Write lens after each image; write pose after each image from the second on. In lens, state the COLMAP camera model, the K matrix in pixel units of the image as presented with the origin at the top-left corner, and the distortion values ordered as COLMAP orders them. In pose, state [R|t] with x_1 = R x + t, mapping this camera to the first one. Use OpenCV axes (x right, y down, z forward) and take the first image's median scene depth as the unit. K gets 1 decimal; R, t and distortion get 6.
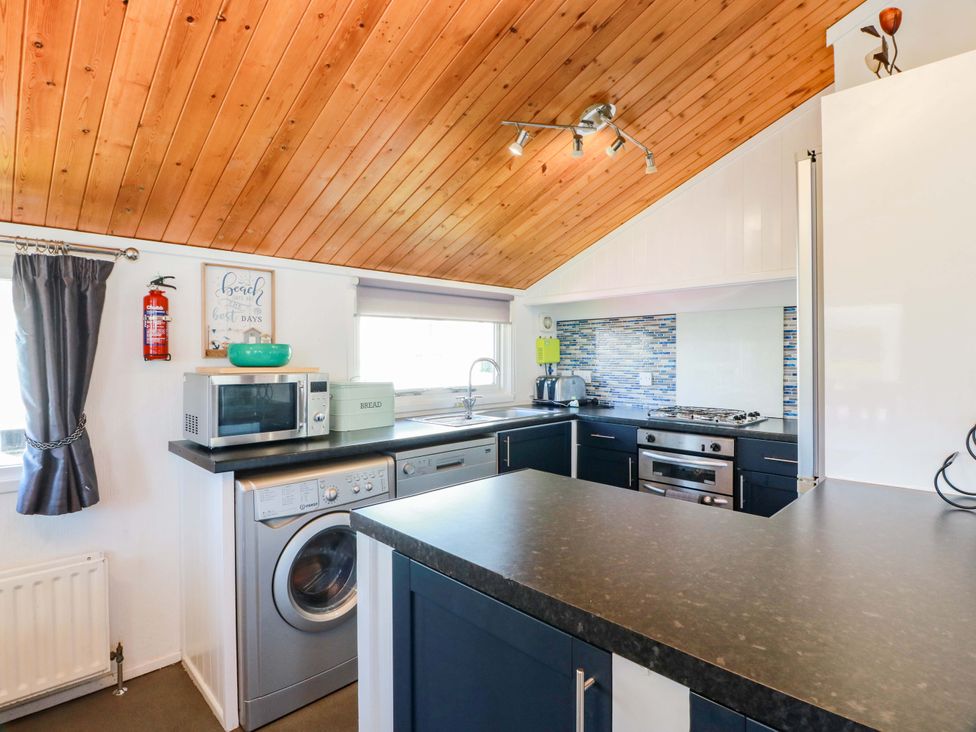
lens RADIAL K [[507.0, 0, 489.1], [0, 507.0, 360.9], [0, 0, 1]] dist [0.005580, -0.016772]
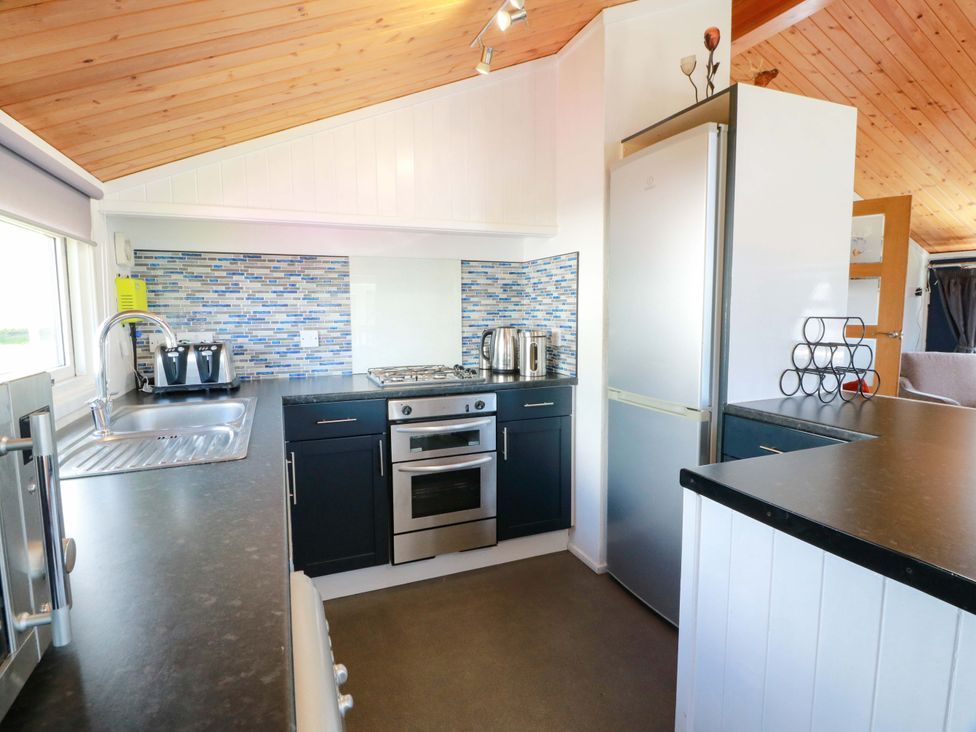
lens RADIAL K [[507.0, 0, 489.1], [0, 507.0, 360.9], [0, 0, 1]] dist [0.005580, -0.016772]
pose [[0.376539, -0.093953, 0.921624, -0.357428], [0.012788, 0.995276, 0.096237, -0.001702], [-0.926313, -0.024451, 0.375961, 0.553276]]
